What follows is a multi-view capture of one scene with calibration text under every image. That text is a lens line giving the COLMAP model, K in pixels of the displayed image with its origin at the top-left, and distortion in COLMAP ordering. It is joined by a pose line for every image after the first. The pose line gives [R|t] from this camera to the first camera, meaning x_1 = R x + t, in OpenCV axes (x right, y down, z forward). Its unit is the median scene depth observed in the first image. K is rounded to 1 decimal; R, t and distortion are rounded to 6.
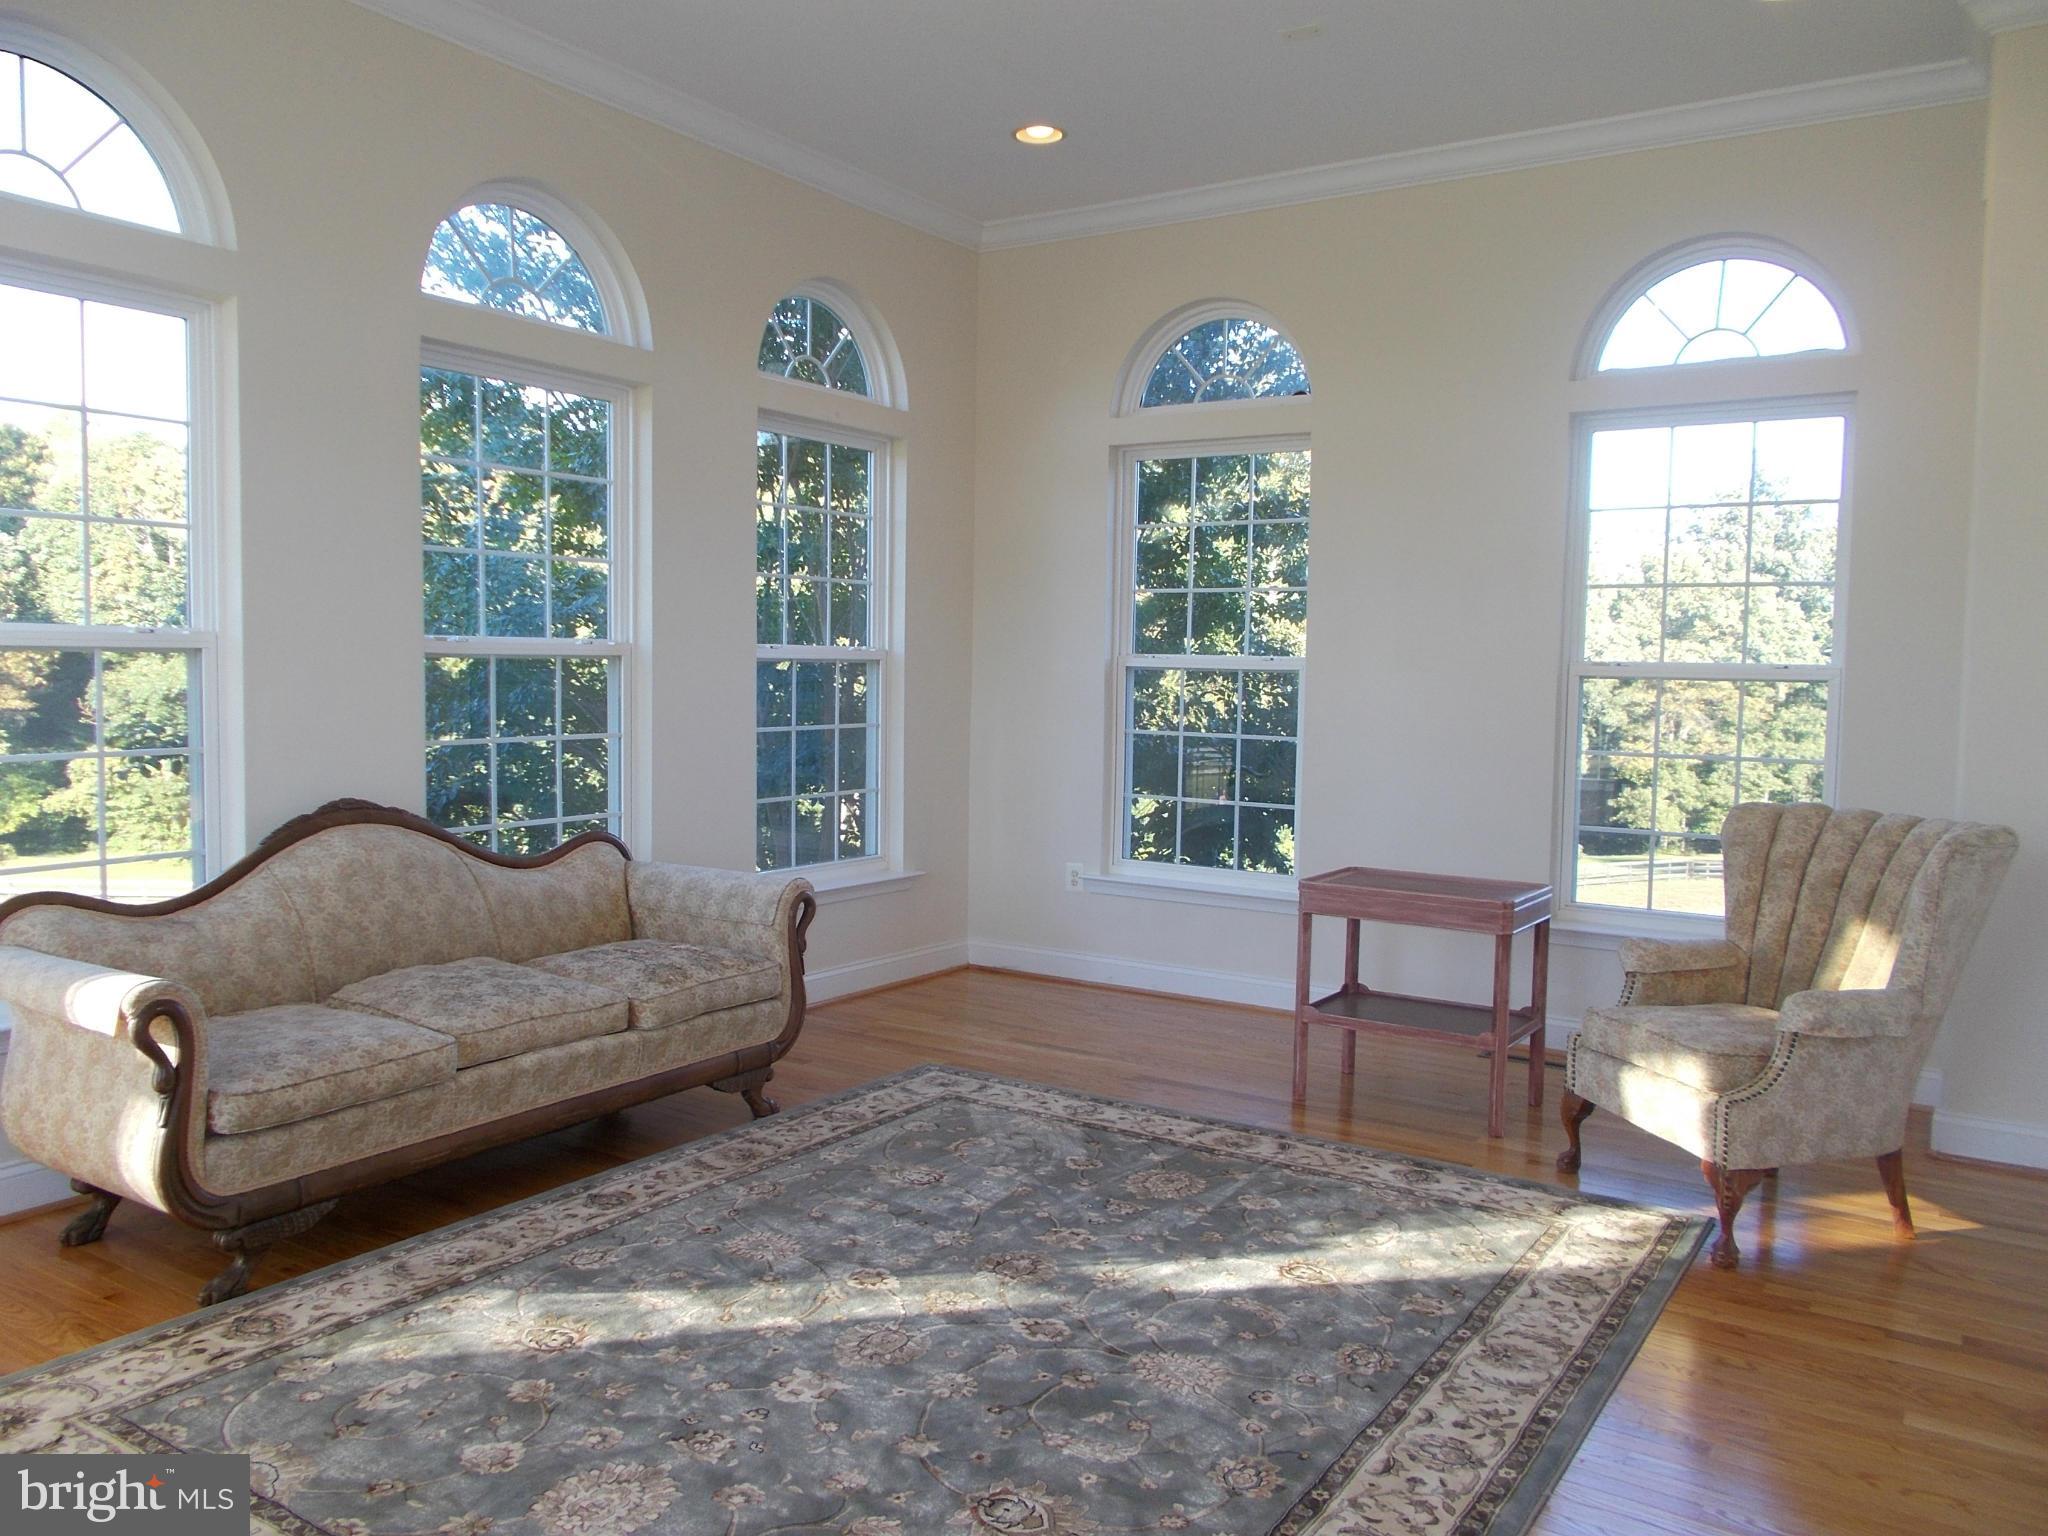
lens RADIAL K [[1566.4, 0, 1010.1], [0, 1566.4, 737.8], [0, 0, 1]] dist [0.046218, -0.000098]
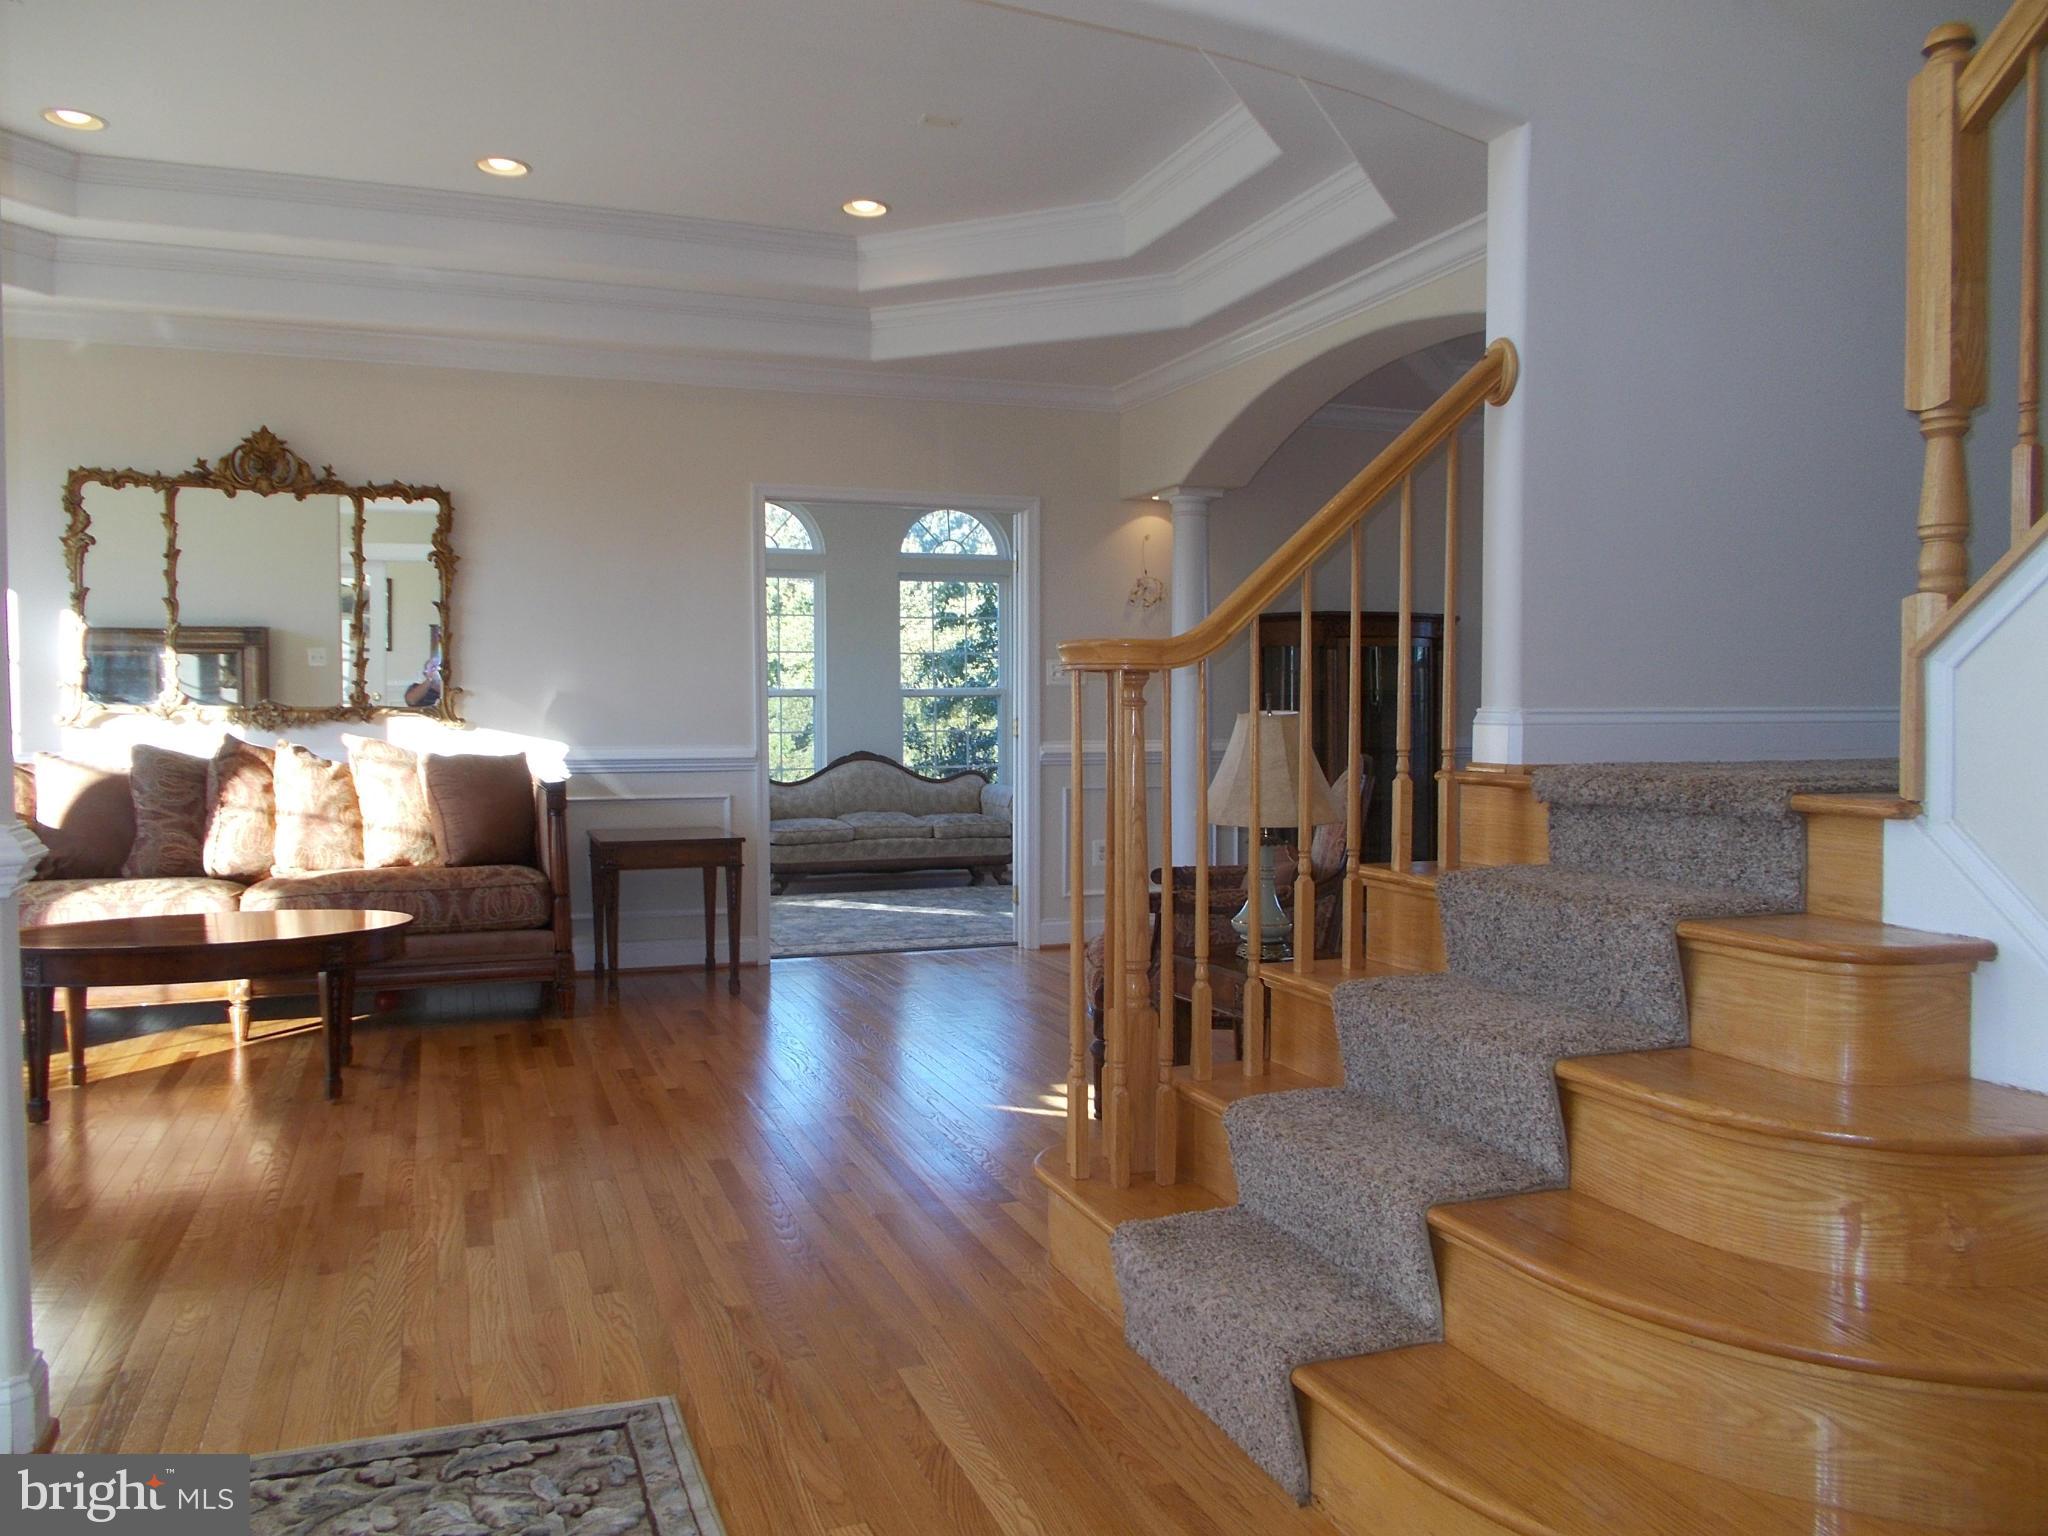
lens RADIAL K [[1566.4, 0, 1010.1], [0, 1566.4, 737.8], [0, 0, 1]] dist [0.046218, -0.000098]
pose [[0.799696, -0.004781, -0.600385, 1.426851], [-0.013652, 0.999565, -0.026144, 0.086744], [0.600249, 0.029104, 0.799283, -1.001653]]
